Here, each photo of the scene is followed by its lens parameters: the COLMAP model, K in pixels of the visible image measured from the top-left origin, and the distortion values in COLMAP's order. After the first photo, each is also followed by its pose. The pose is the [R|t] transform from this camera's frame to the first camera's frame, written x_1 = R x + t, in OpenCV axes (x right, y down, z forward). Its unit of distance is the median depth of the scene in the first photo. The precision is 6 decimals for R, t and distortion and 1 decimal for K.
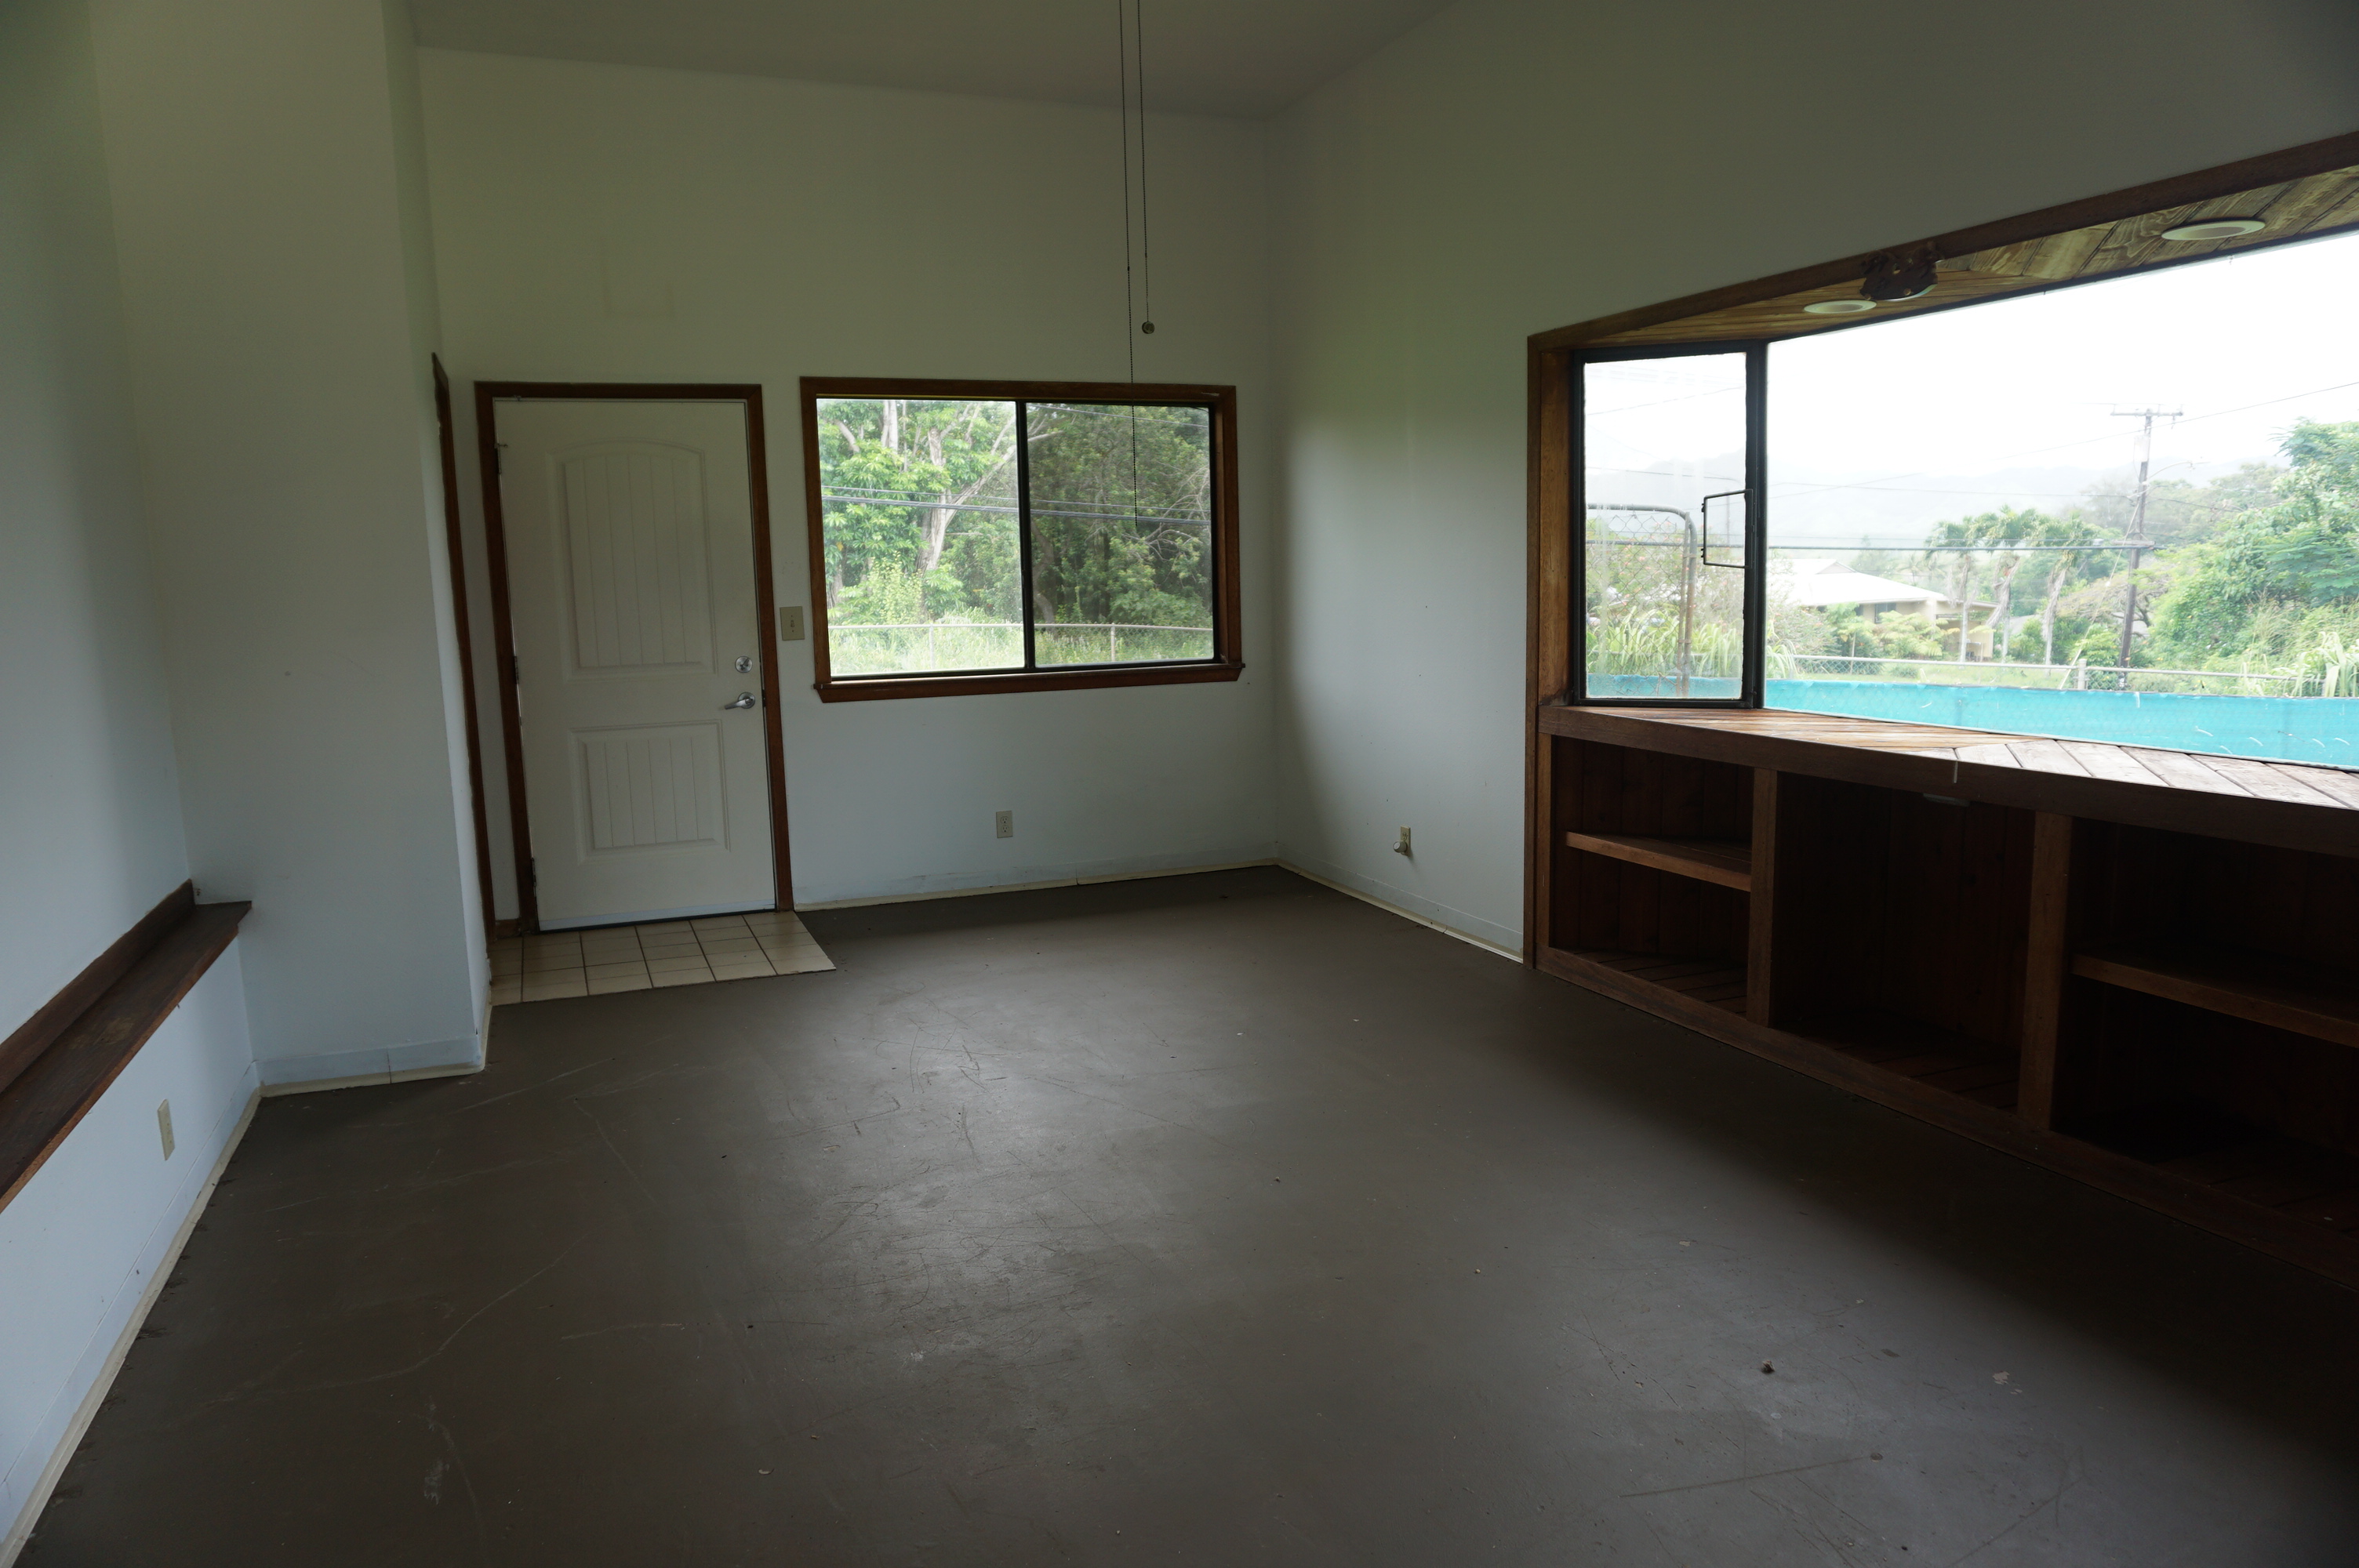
lens RADIAL K [[1555.7, 0, 1179.5], [0, 1555.7, 784.0], [0, 0, 1]] dist [-0.038490, 0.016623]
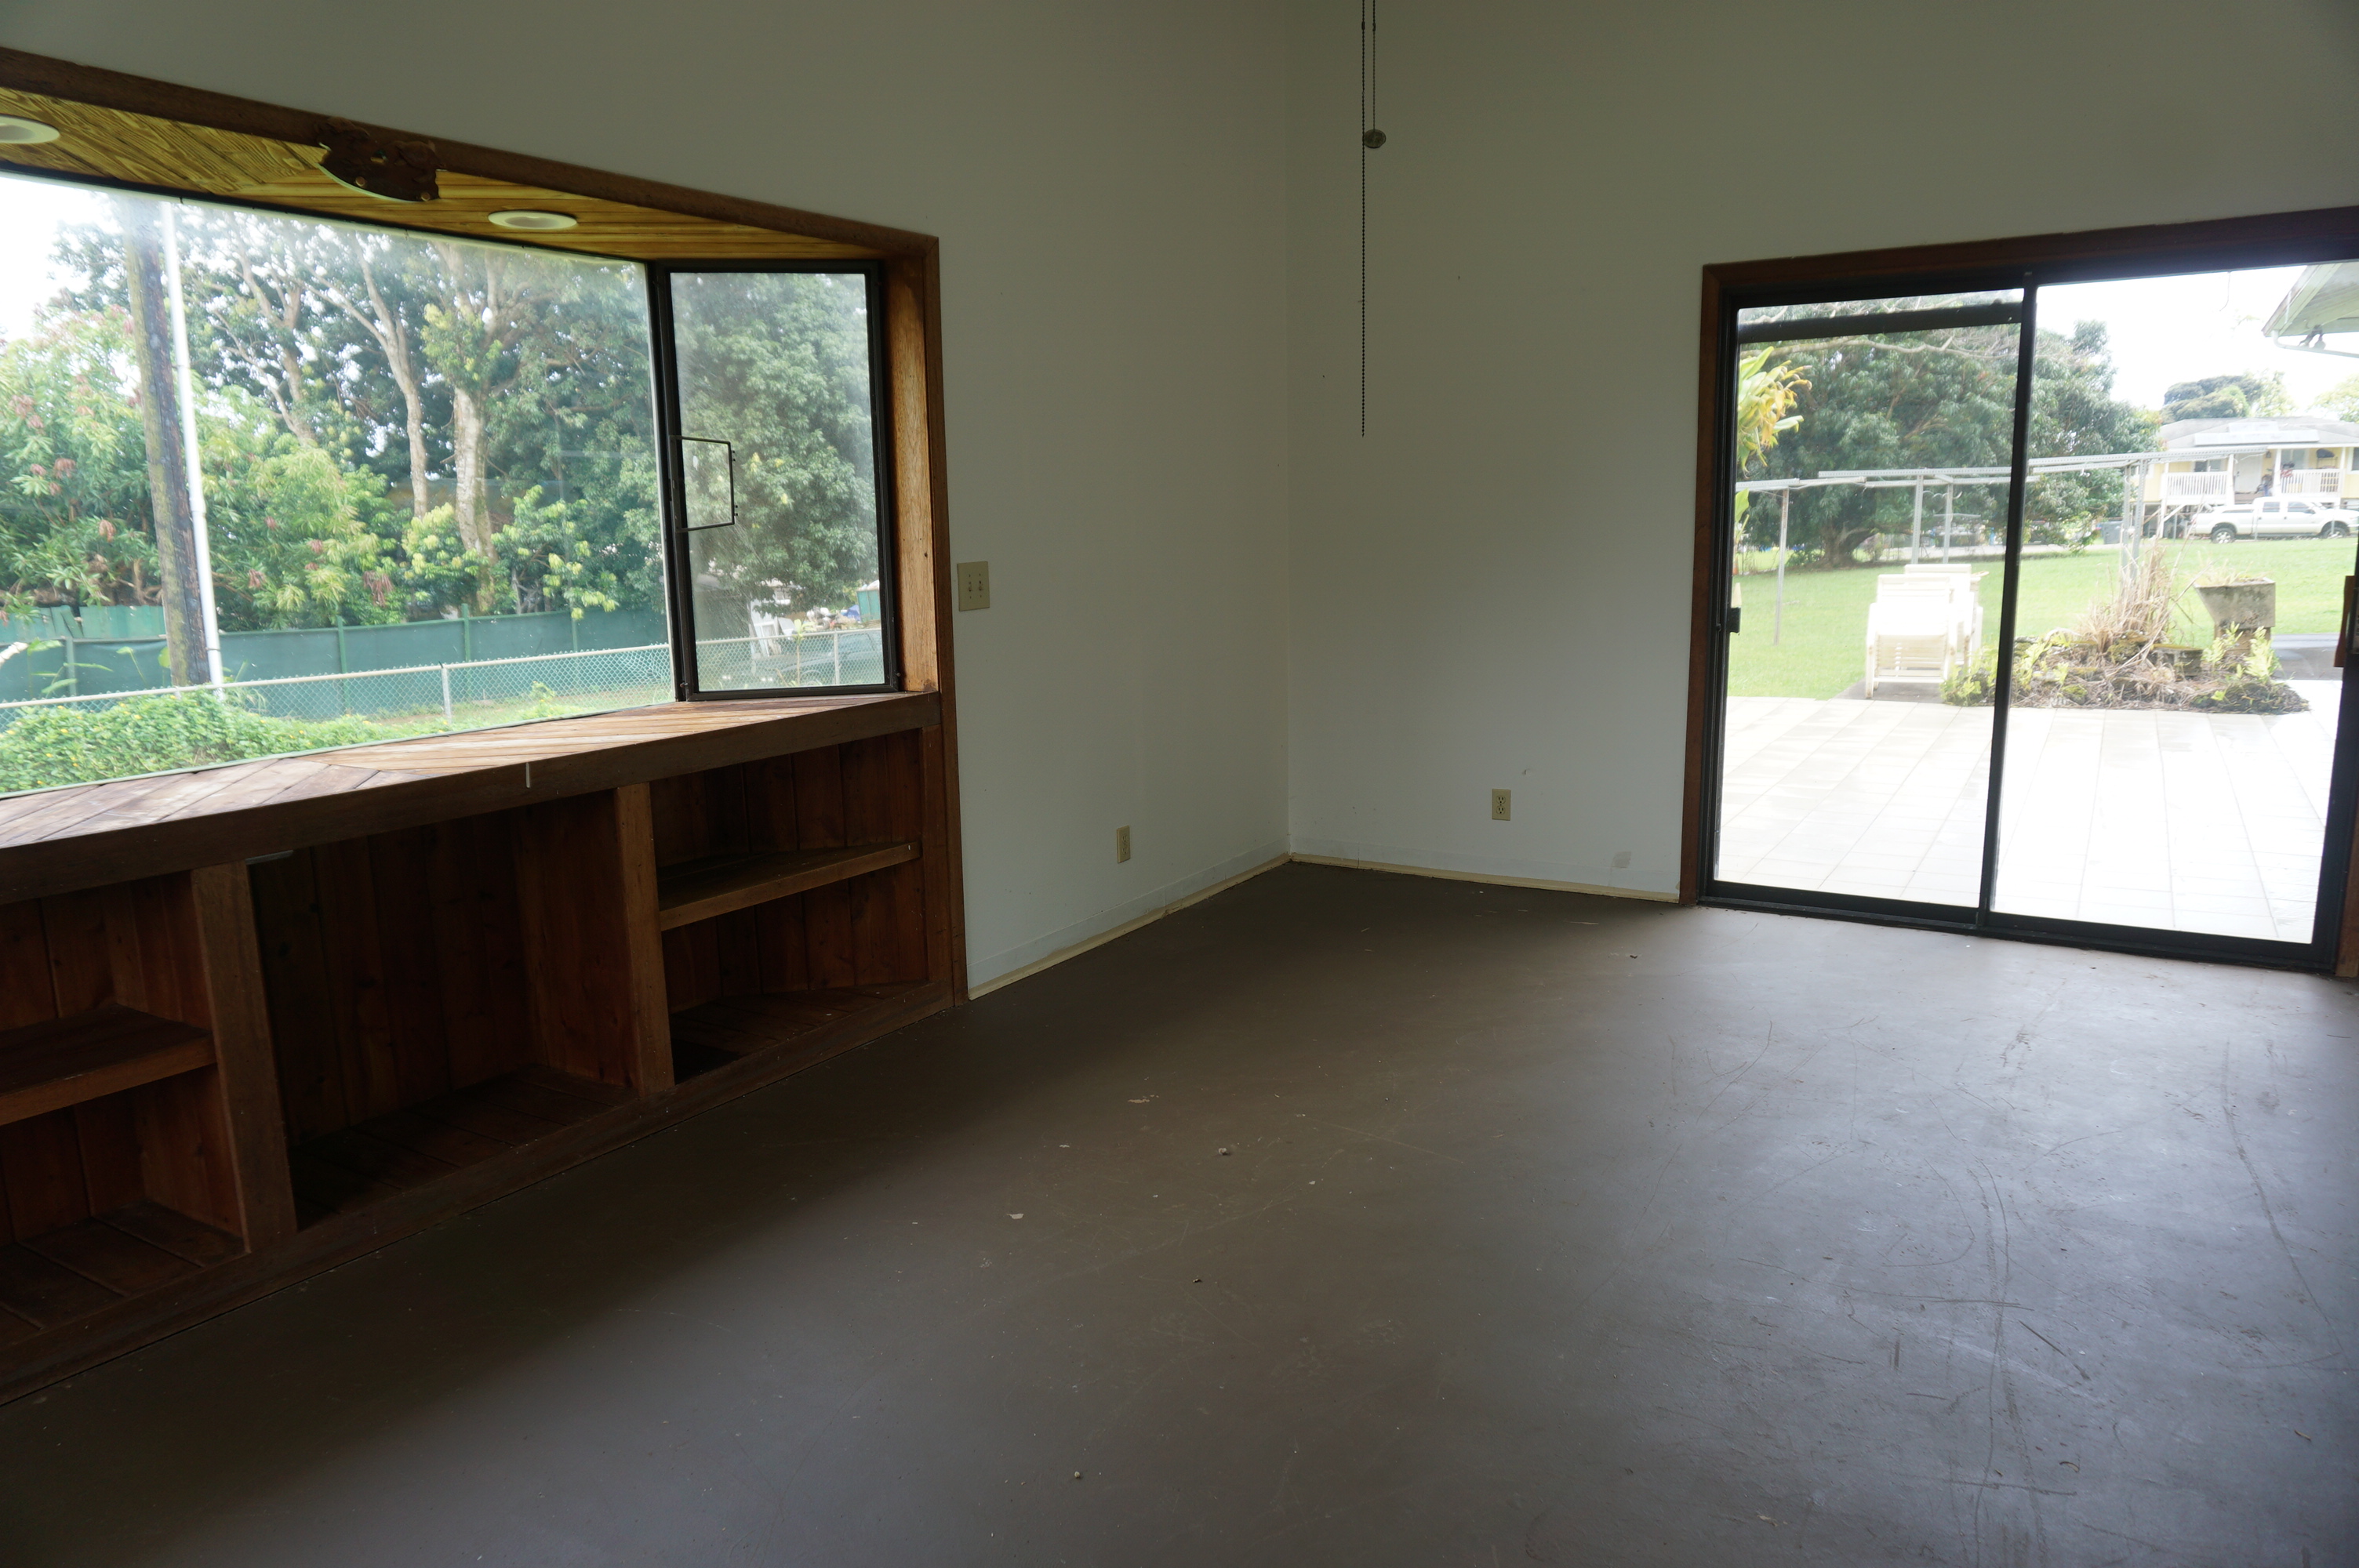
lens RADIAL K [[1555.7, 0, 1179.5], [0, 1555.7, 784.0], [0, 0, 1]] dist [-0.038490, 0.016623]
pose [[-0.592875, -0.097974, 0.799312, -0.448642], [0.153203, 0.960721, 0.231394, -0.158961], [-0.790587, 0.259645, -0.554578, 1.267713]]
